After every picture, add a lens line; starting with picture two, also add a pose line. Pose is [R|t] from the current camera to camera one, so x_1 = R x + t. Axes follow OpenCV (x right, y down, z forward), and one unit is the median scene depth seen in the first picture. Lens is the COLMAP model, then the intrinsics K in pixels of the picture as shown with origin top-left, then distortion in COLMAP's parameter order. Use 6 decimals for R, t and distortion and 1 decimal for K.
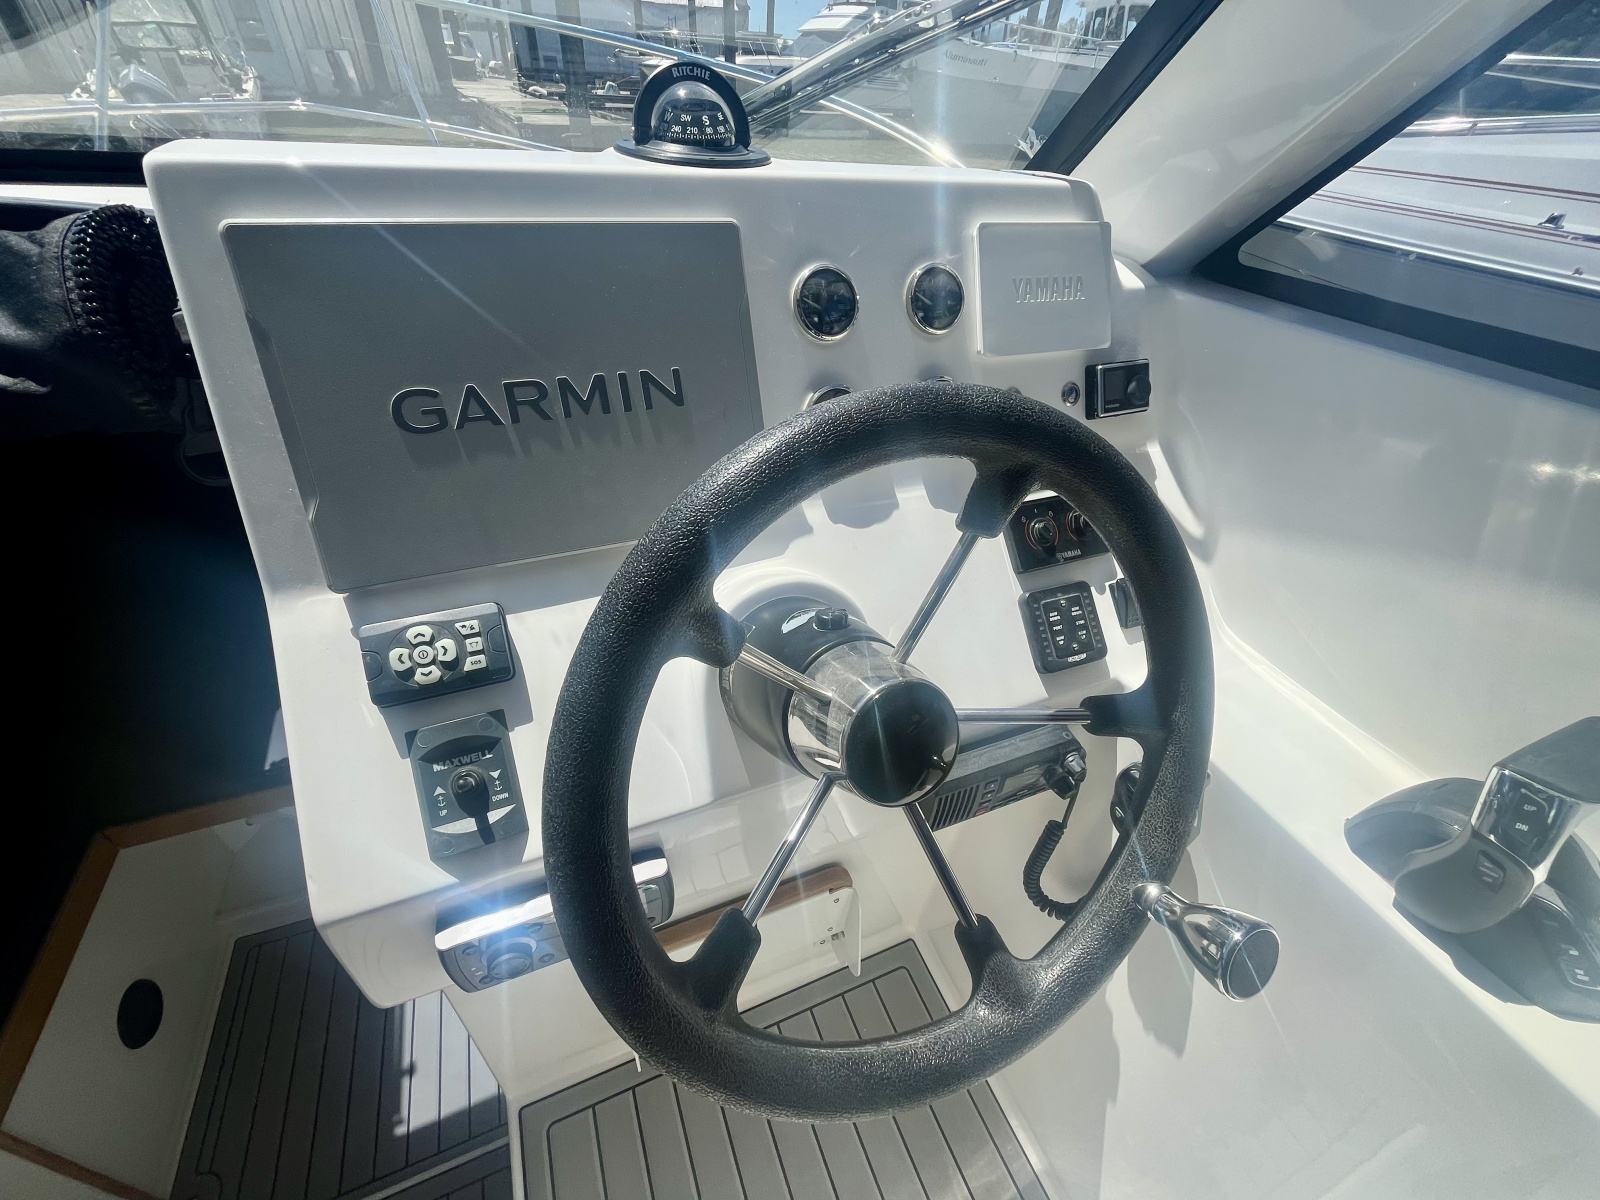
lens RADIAL K [[641.9, 0, 792.6], [0, 641.9, 594.9], [0, 0, 1]] dist [0.009352, -0.001433]
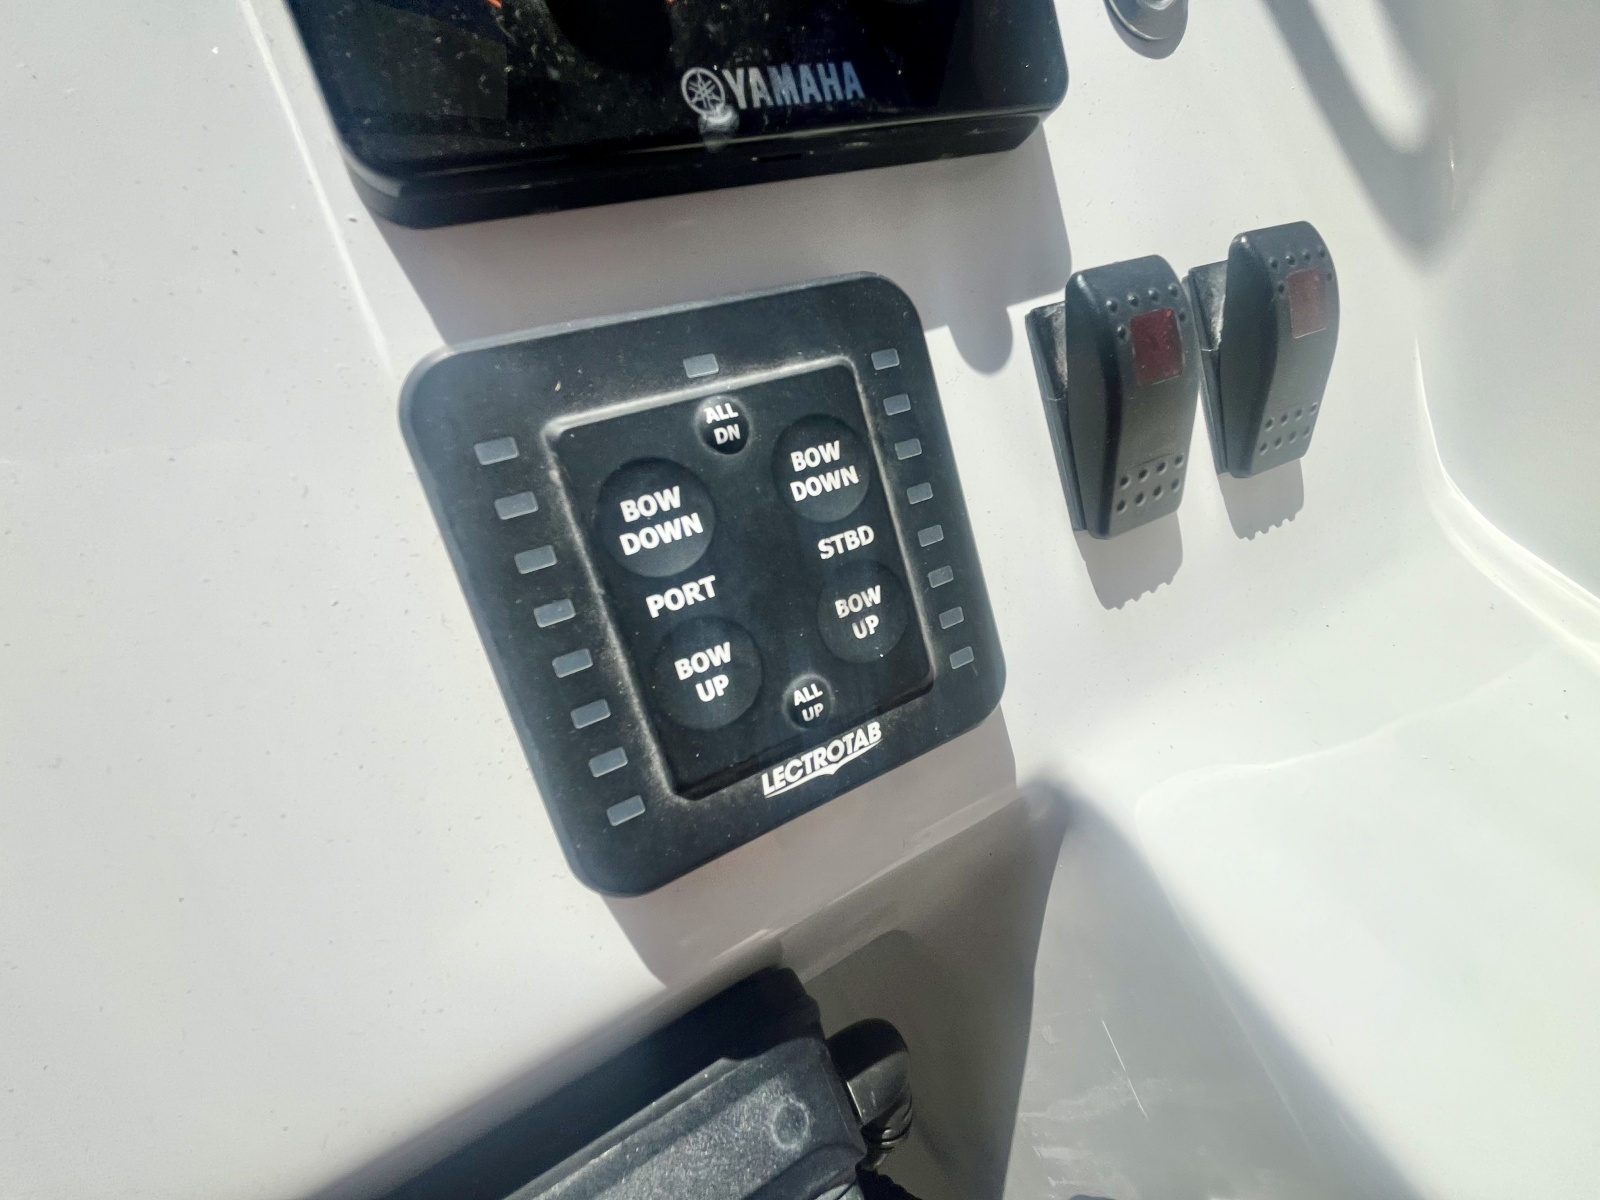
lens RADIAL K [[641.9, 0, 795.8], [0, 641.9, 602.1], [0, 0, 1]] dist [0.009352, -0.001433]
pose [[0.992840, -0.075867, 0.092270, 0.417089], [0.050656, 0.966929, 0.249963, 0.016198], [-0.108183, -0.243499, 0.963849, 0.838059]]
